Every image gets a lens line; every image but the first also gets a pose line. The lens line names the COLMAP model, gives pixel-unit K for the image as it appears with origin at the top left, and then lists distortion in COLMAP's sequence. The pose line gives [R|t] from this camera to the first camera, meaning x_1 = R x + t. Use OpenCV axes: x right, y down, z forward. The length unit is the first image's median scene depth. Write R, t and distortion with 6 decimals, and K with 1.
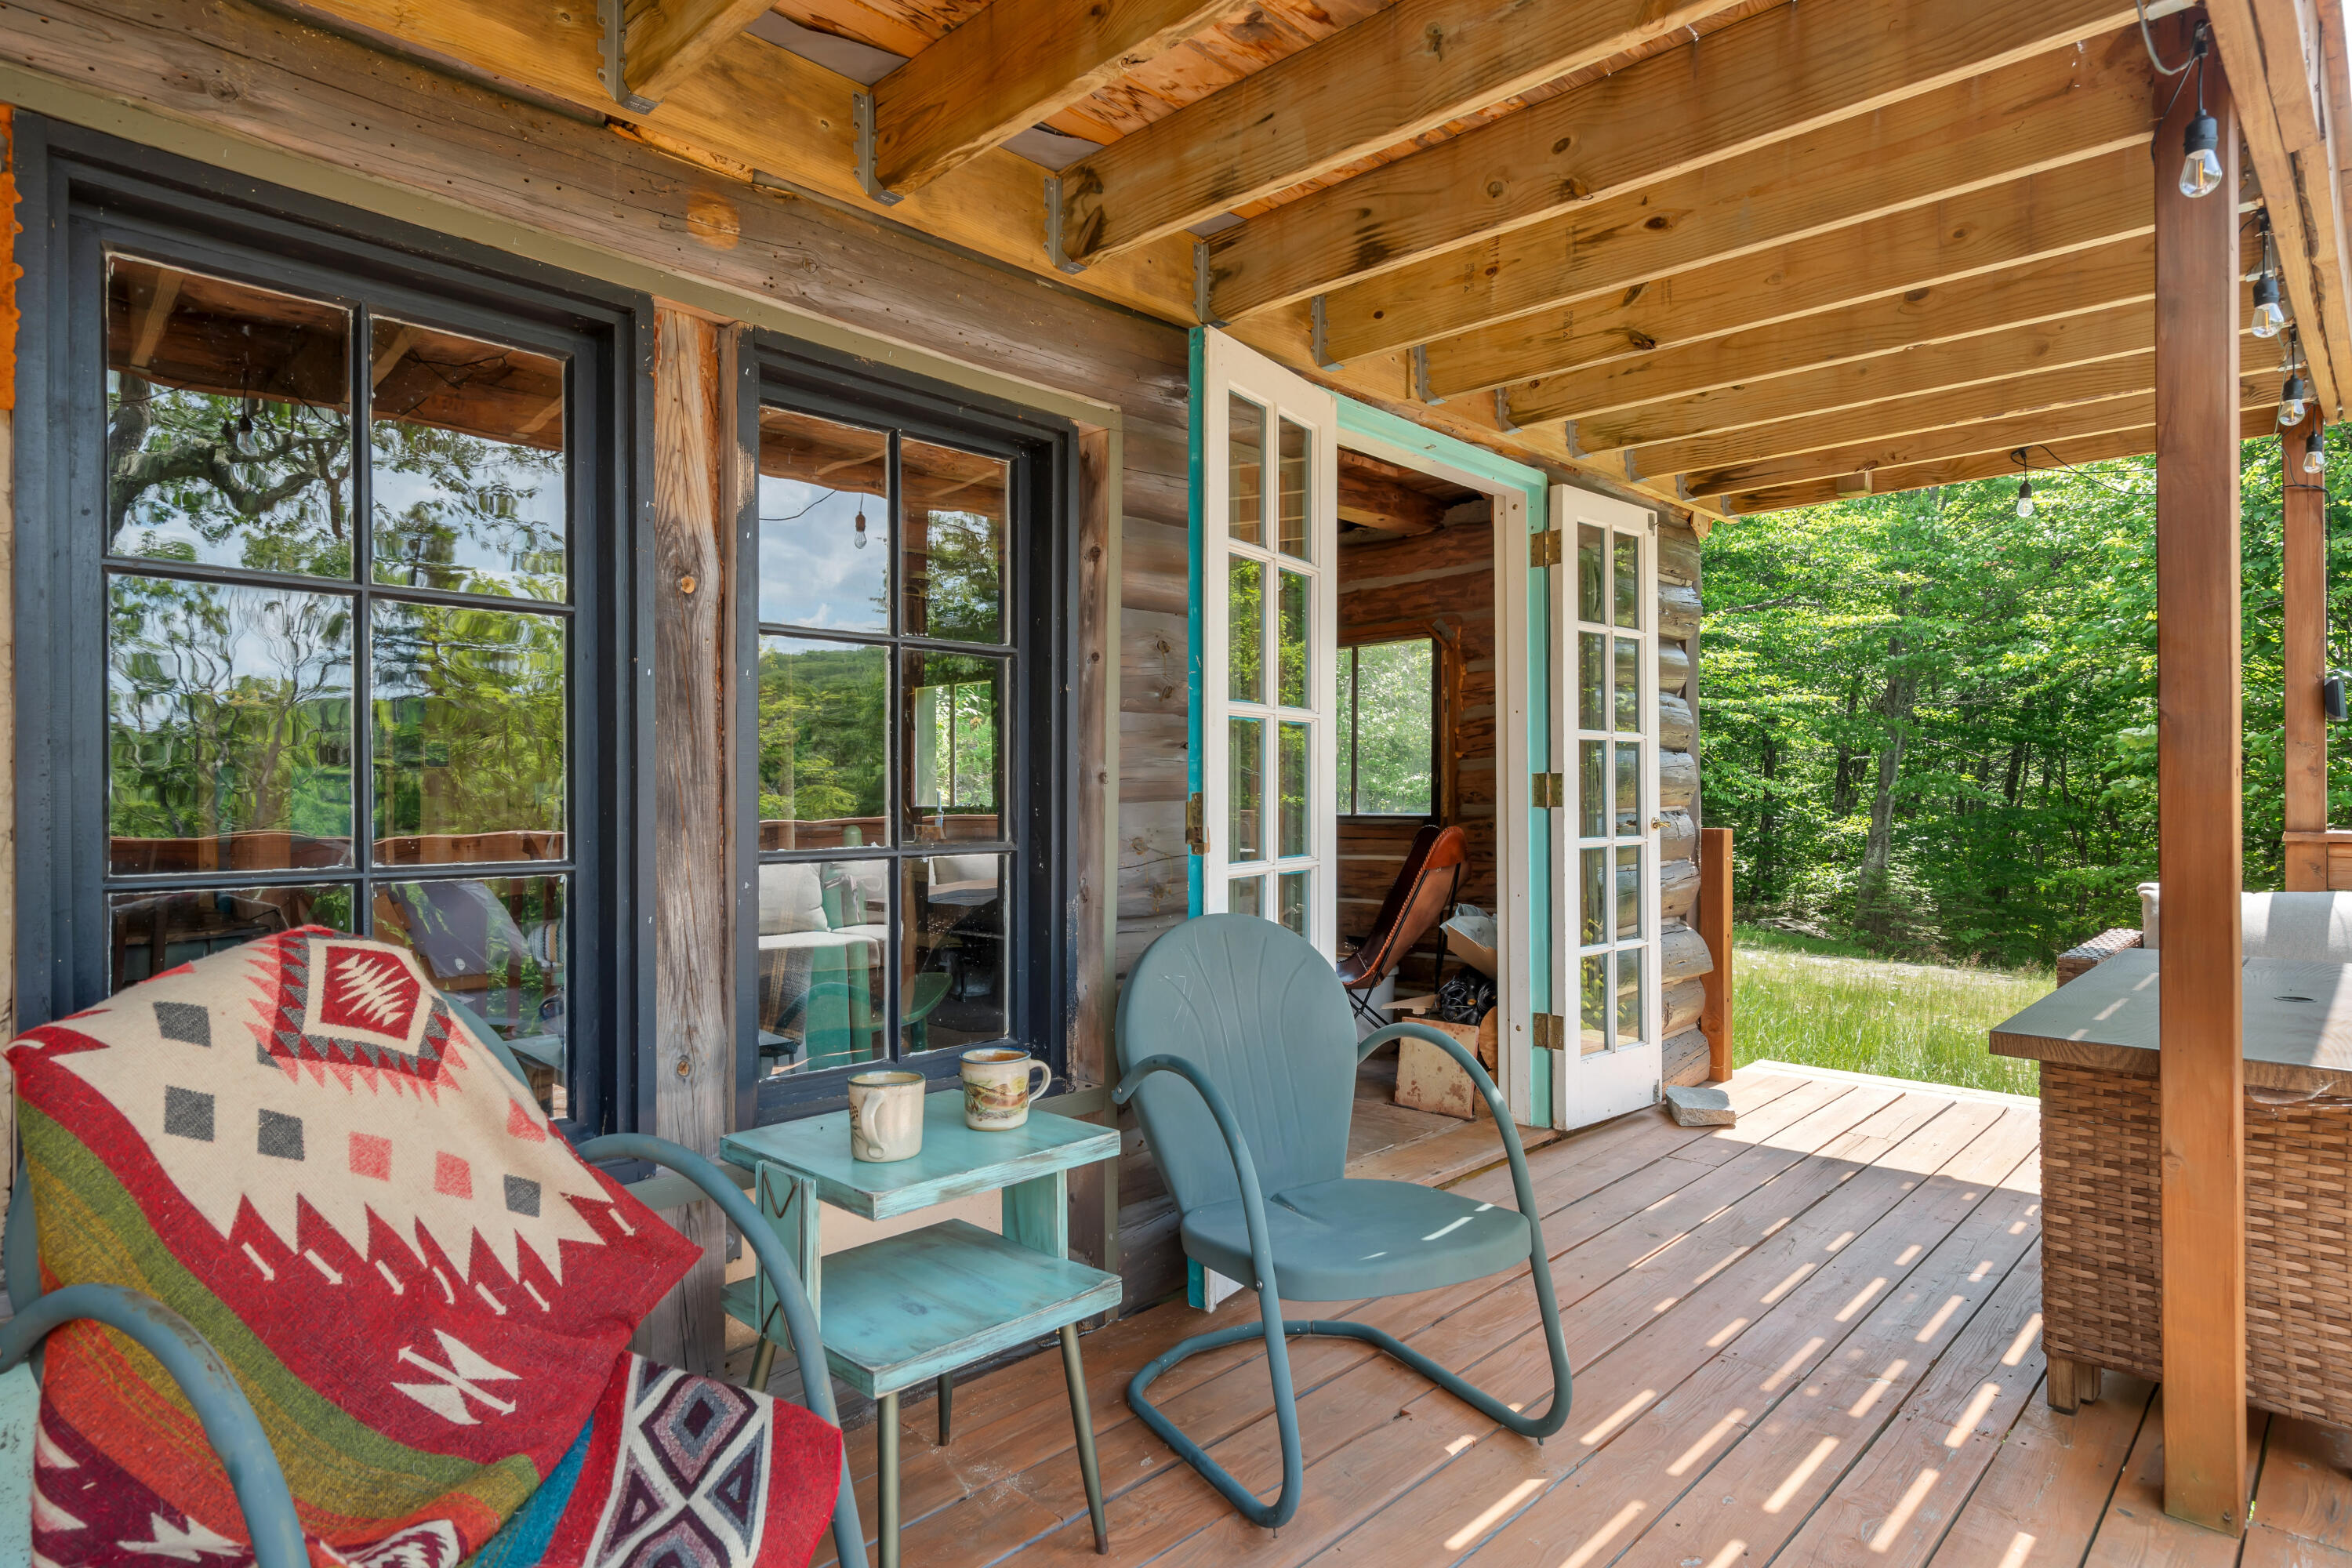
lens RADIAL K [[1247.0, 0, 1177.9], [0, 1247.0, 798.4], [0, 0, 1]] dist [0.004302, -0.000172]
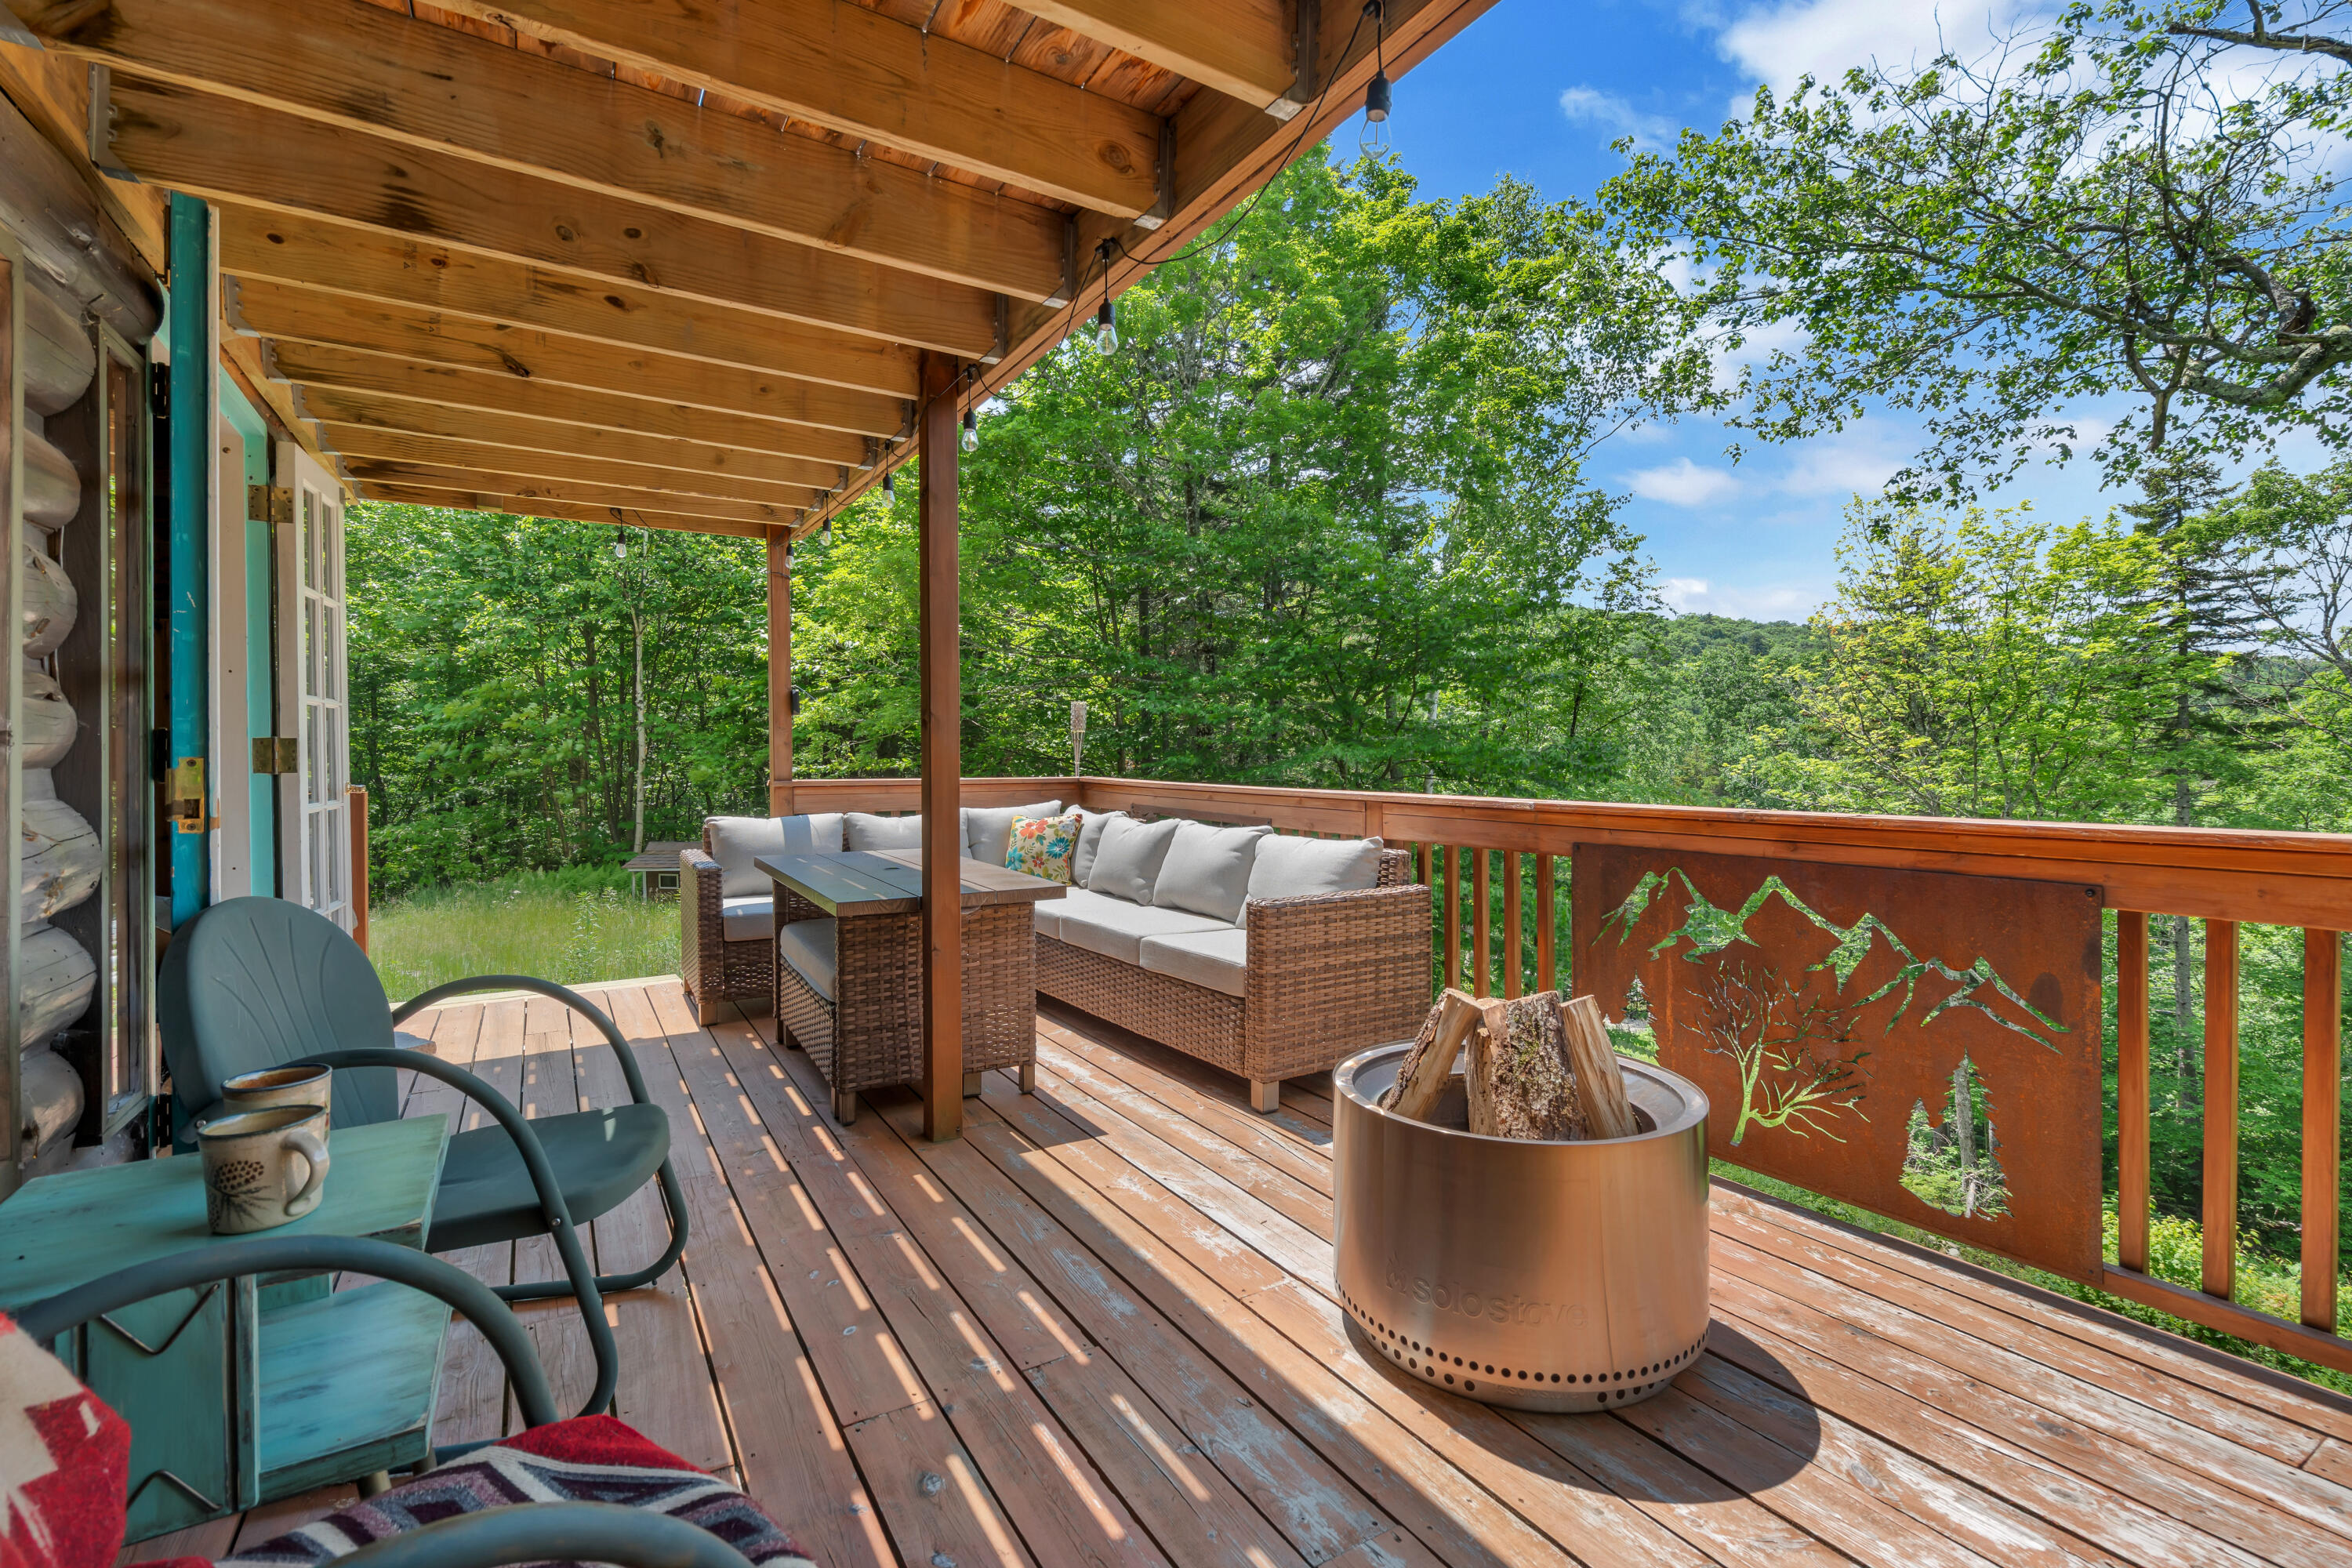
lens RADIAL K [[1074.5, 0, 1182.2], [0, 1074.5, 777.7], [0, 0, 1]] dist [-0.002171, 0.000510]
pose [[0.249340, -0.015027, 0.968299, -0.493007], [0.001514, 0.999884, 0.015127, -0.002369], [-0.968415, -0.002305, 0.249334, 0.179239]]
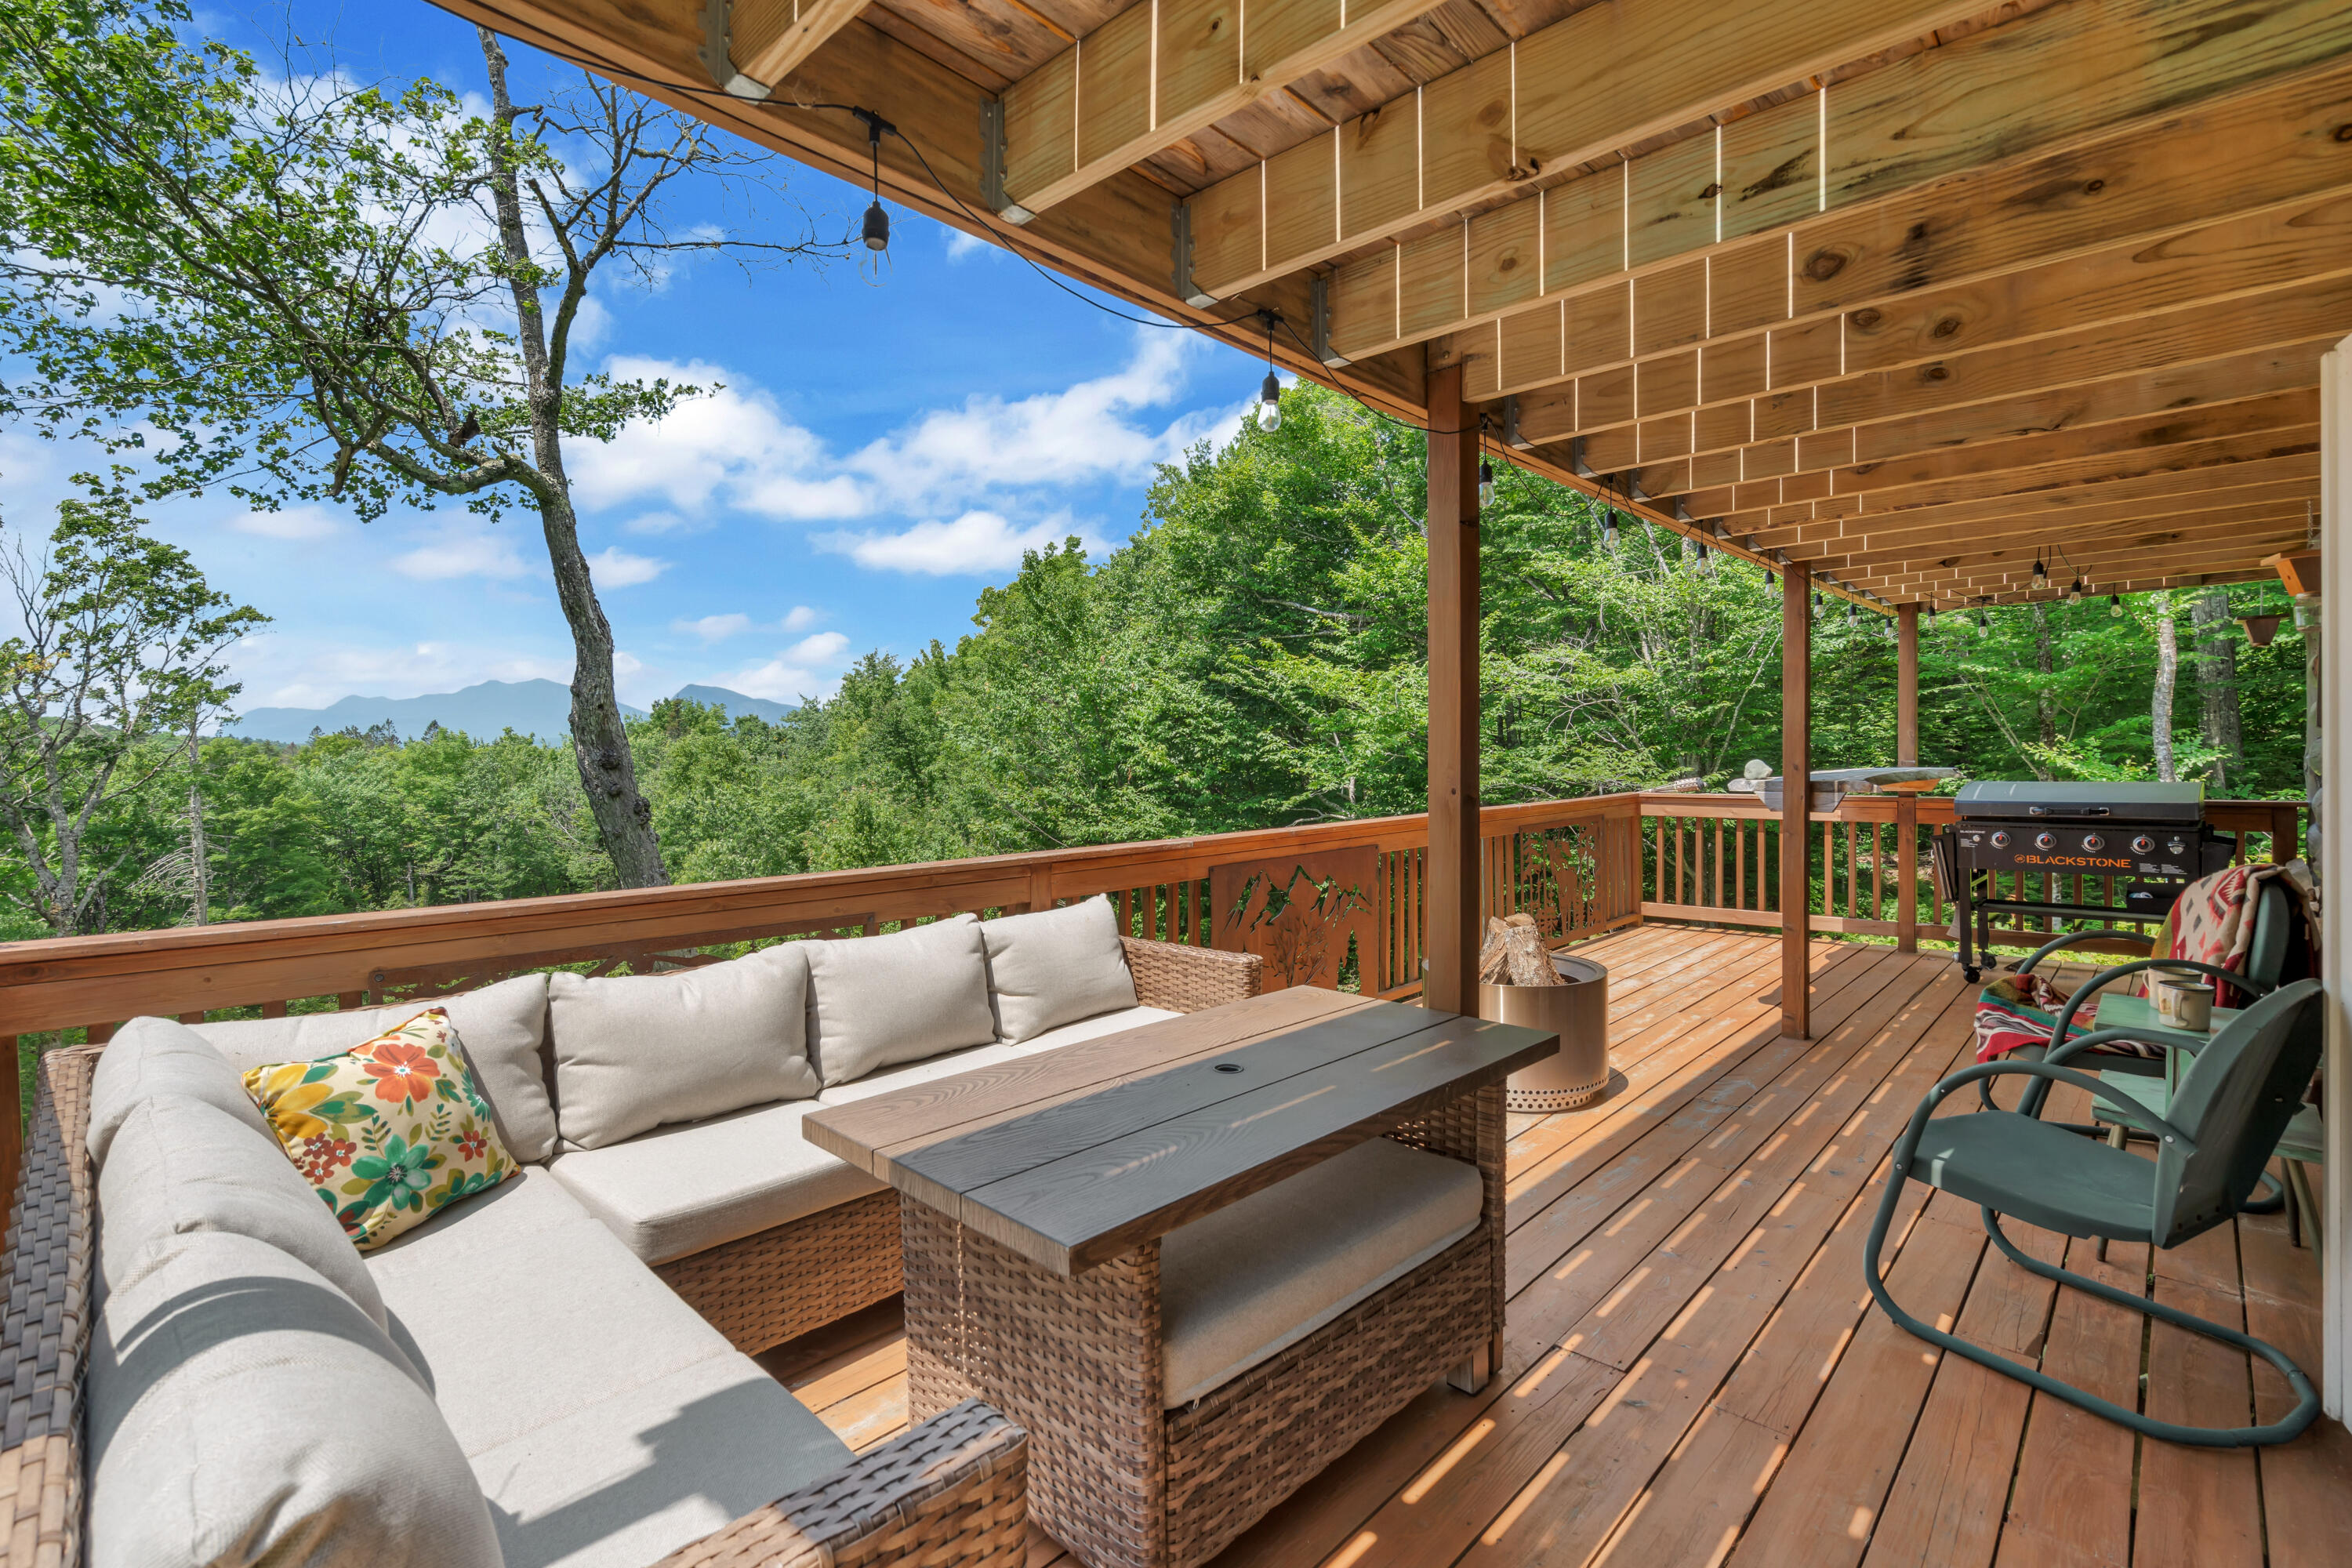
lens RADIAL K [[1074.5, 0, 1157.6], [0, 1074.5, 759.0], [0, 0, 1]] dist [-0.002171, 0.000510]
pose [[-0.999813, 0.008654, -0.017315, 0.910118], [0.008459, 0.999900, 0.011309, -0.098572], [0.017411, 0.011161, -0.999786, 1.756067]]
